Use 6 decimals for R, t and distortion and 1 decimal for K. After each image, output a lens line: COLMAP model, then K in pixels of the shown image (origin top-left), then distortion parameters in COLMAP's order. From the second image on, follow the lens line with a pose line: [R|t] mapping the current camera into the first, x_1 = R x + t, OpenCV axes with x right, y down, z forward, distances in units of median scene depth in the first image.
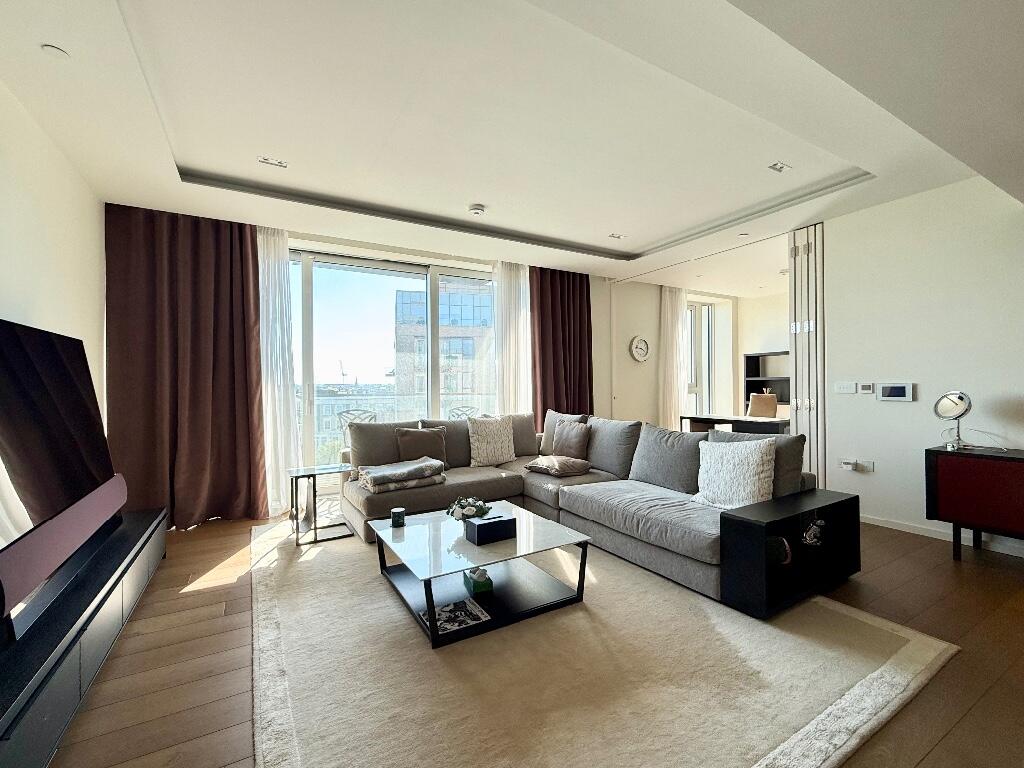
lens RADIAL K [[446.7, 0, 514.4], [0, 446.7, 384.7], [0, 0, 1]] dist [0.000107, 0.001698]
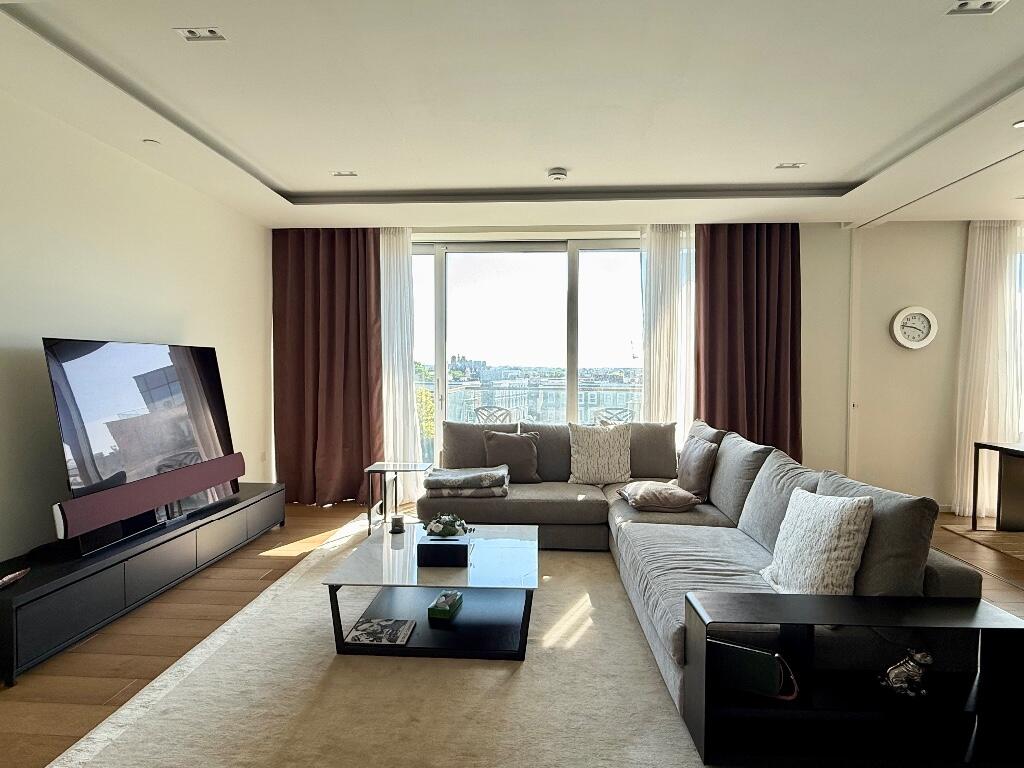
lens RADIAL K [[552.9, 0, 515.2], [0, 552.9, 387.0], [0, 0, 1]] dist [-0.001130, 0.000005]
pose [[0.833113, 0.028526, -0.552367, 0.469330], [-0.011985, 0.999366, 0.033533, -0.035031], [0.552974, -0.021317, 0.832926, 0.106820]]
